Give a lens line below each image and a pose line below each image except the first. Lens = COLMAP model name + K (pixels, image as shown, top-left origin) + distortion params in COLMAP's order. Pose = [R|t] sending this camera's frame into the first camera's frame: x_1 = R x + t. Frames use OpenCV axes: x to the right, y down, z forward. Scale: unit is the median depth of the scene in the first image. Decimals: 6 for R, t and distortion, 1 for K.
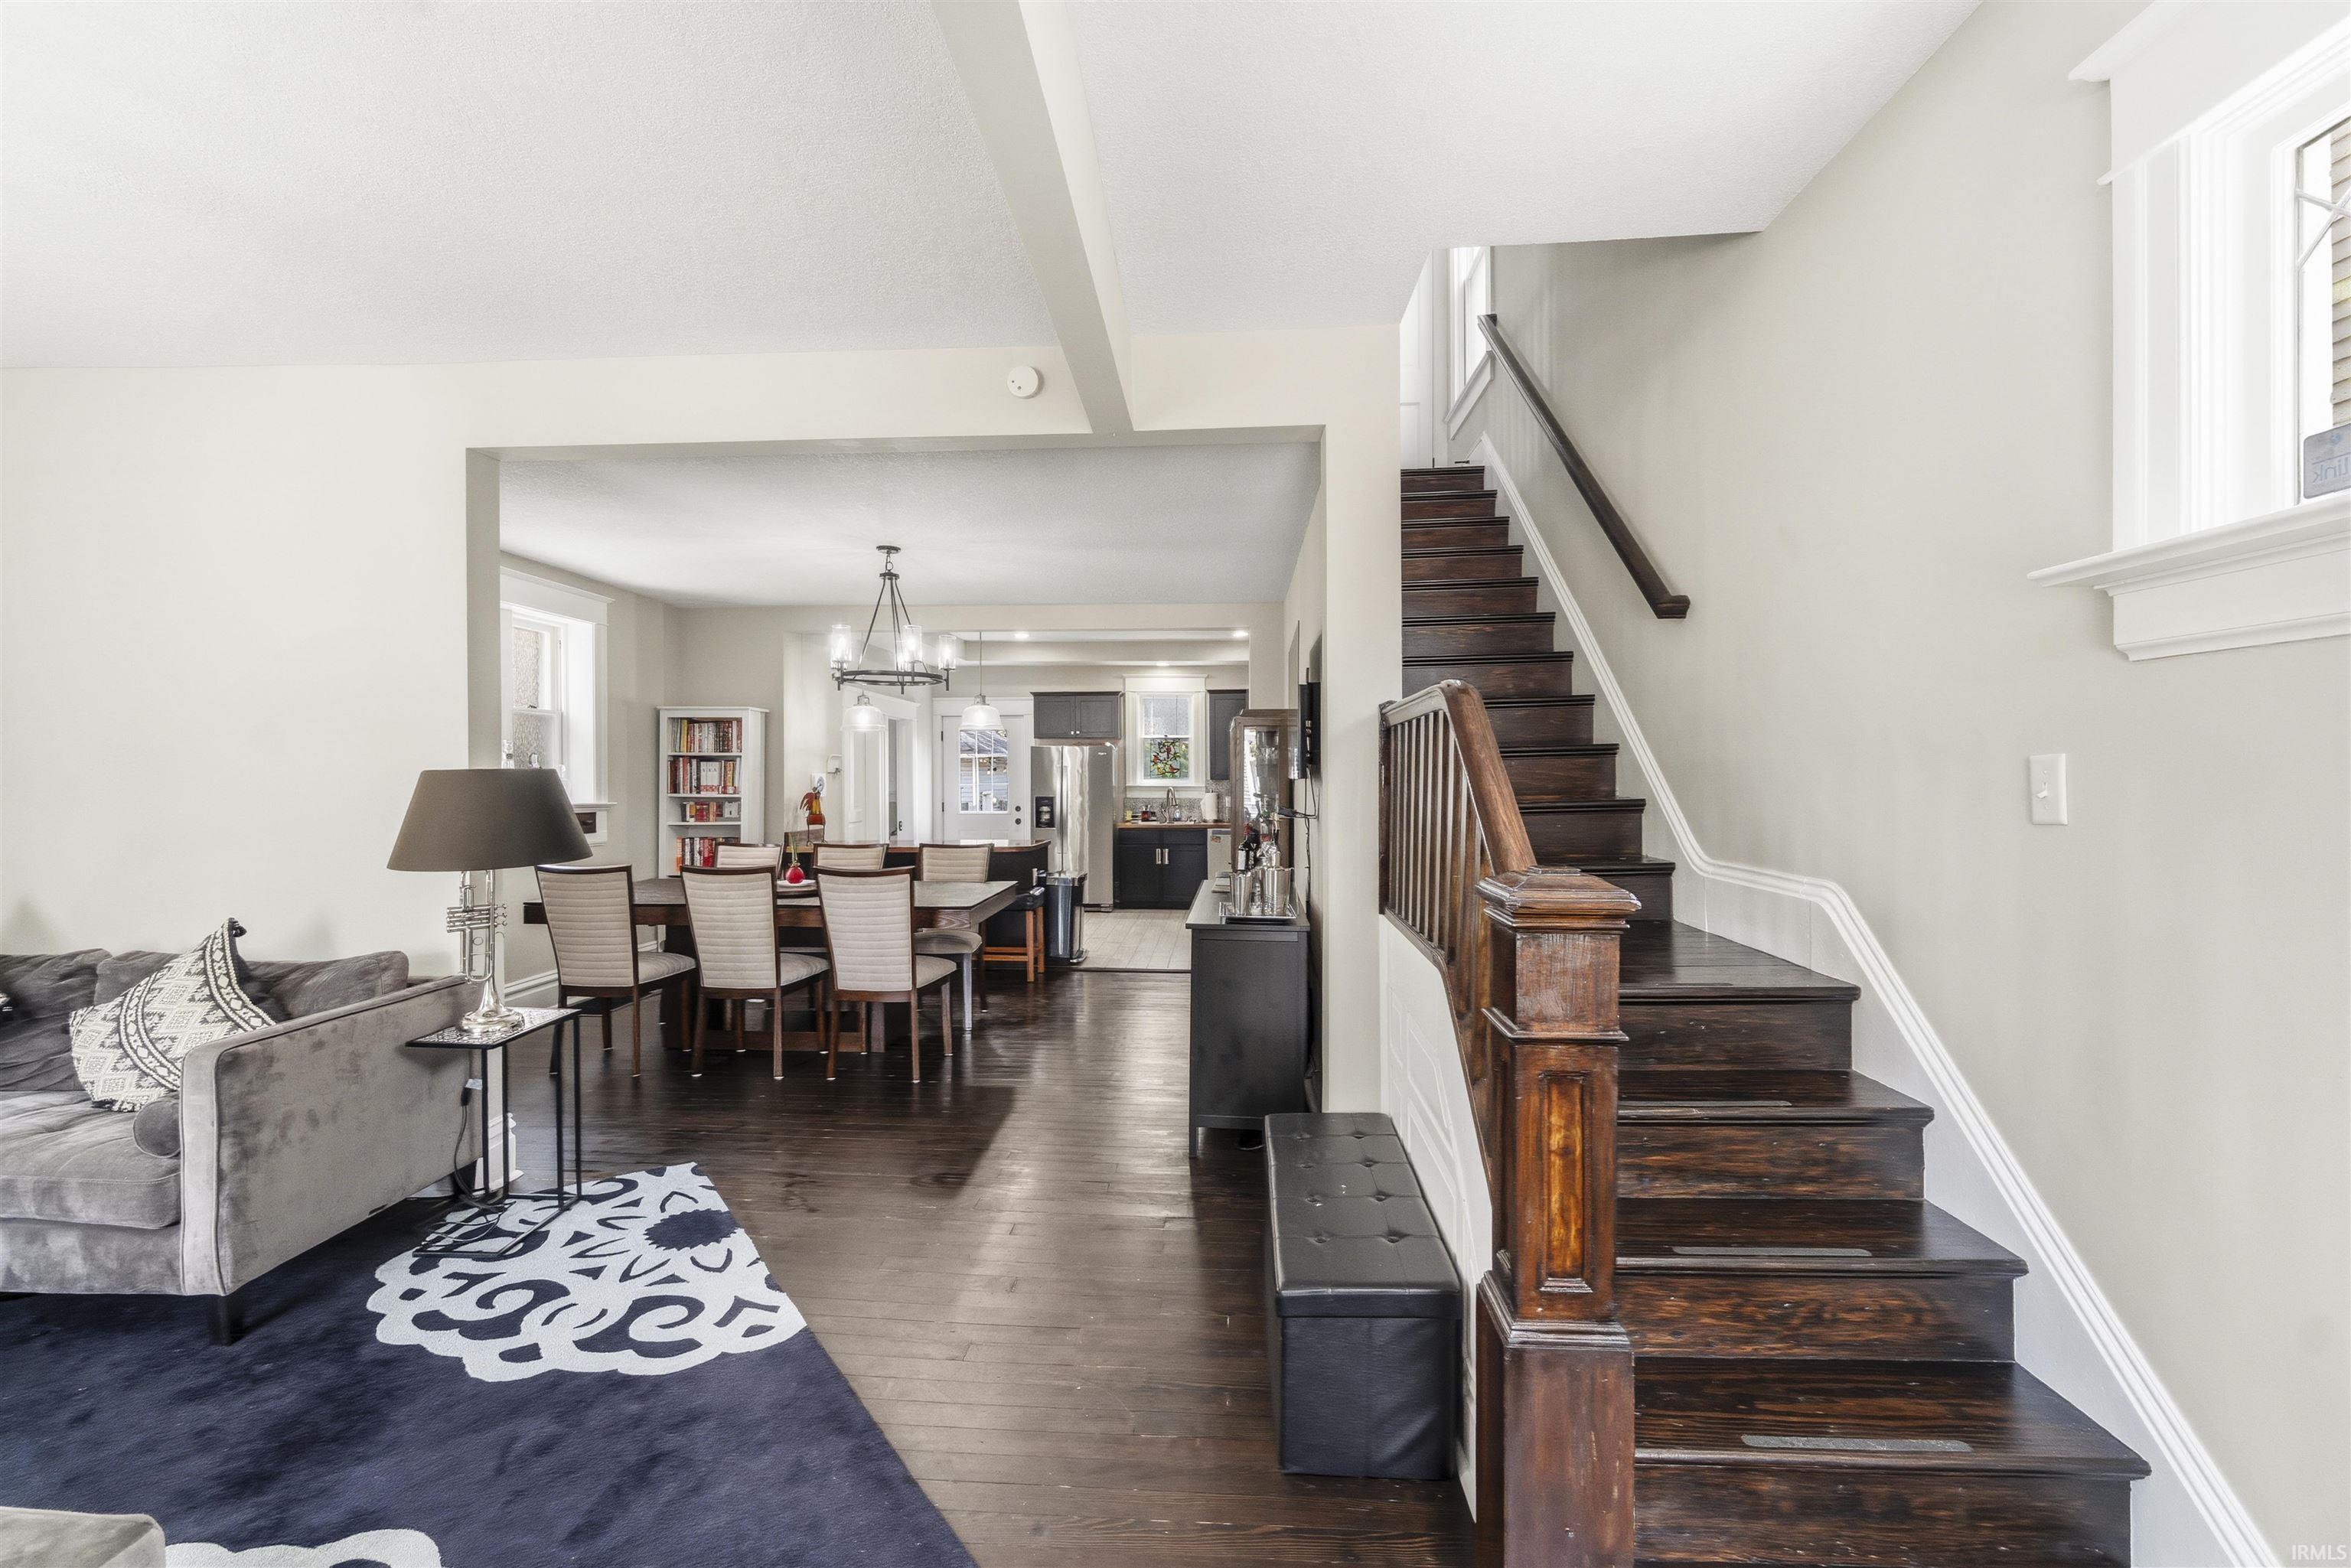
lens RADIAL K [[1028.2, 0, 1172.9], [0, 1028.2, 778.6], [0, 0, 1]] dist [-0.000791, 0.001741]
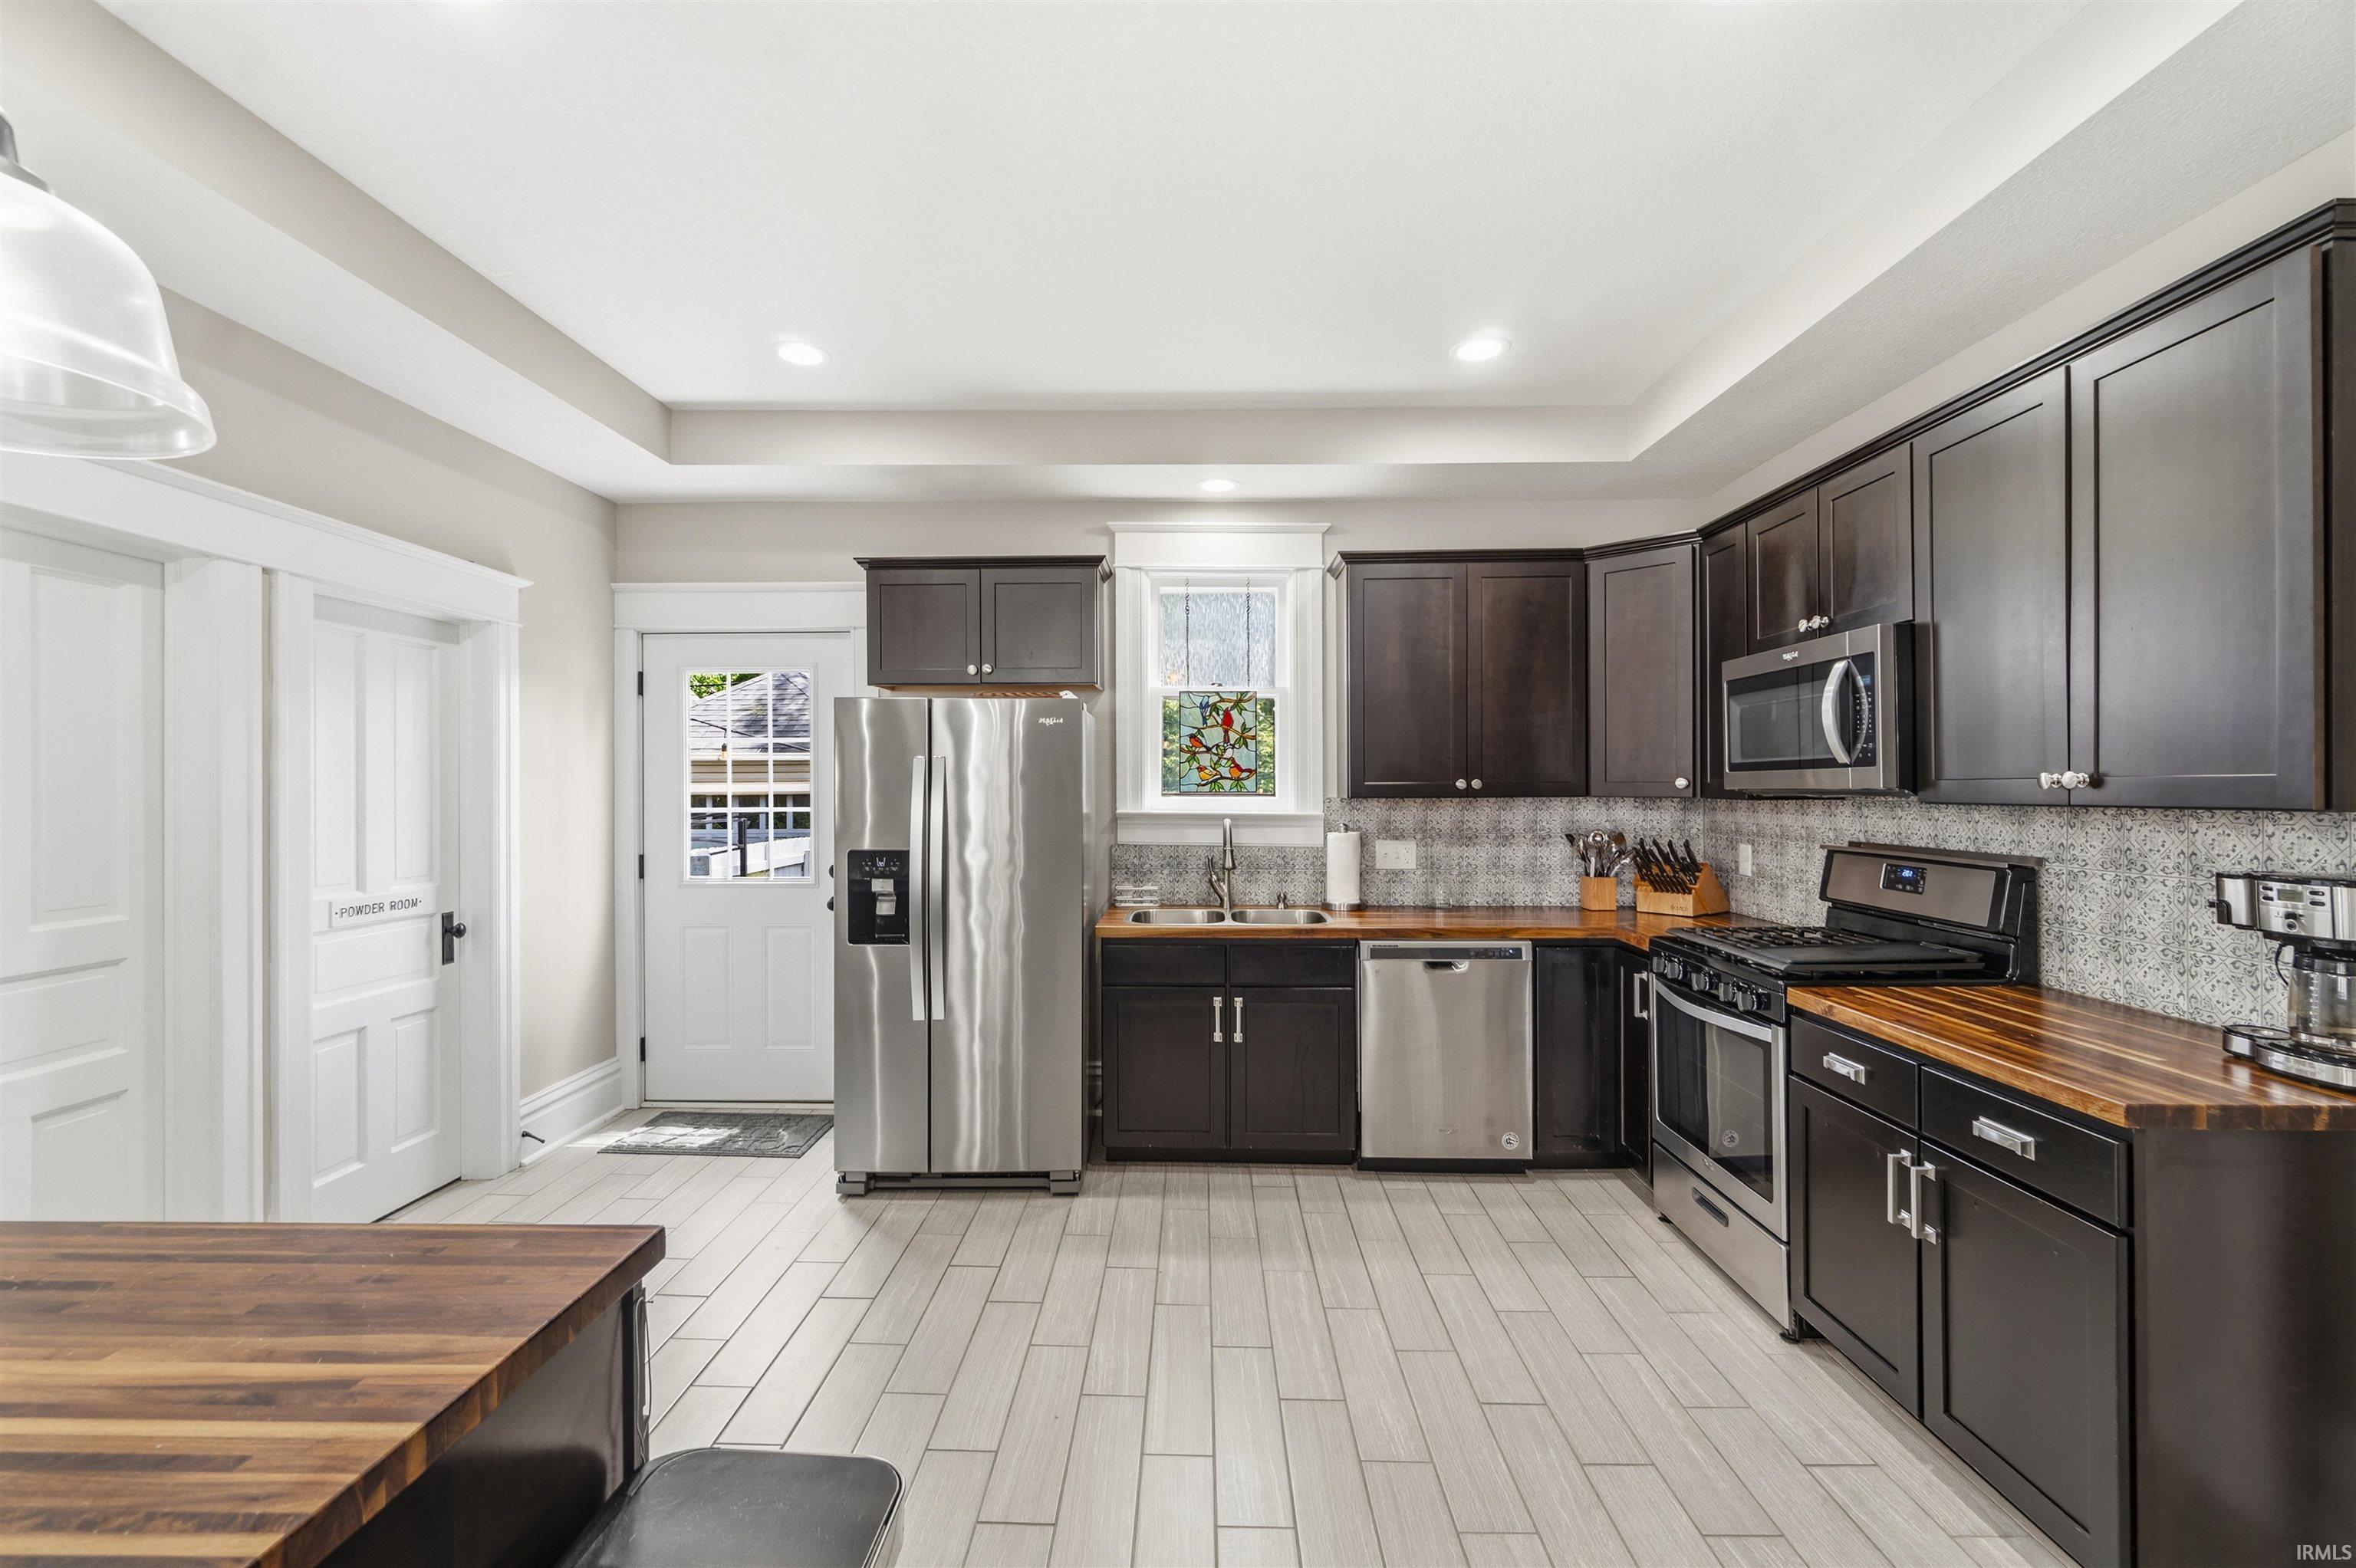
lens RADIAL K [[1030.3, 0, 1186.2], [0, 1030.3, 786.4], [0, 0, 1]] dist [-0.000791, 0.001741]
pose [[0.999179, -0.002922, 0.040411, -0.036006], [0.003415, 0.999920, -0.012152, 0.001426], [-0.040373, 0.012280, 0.999109, 0.626265]]
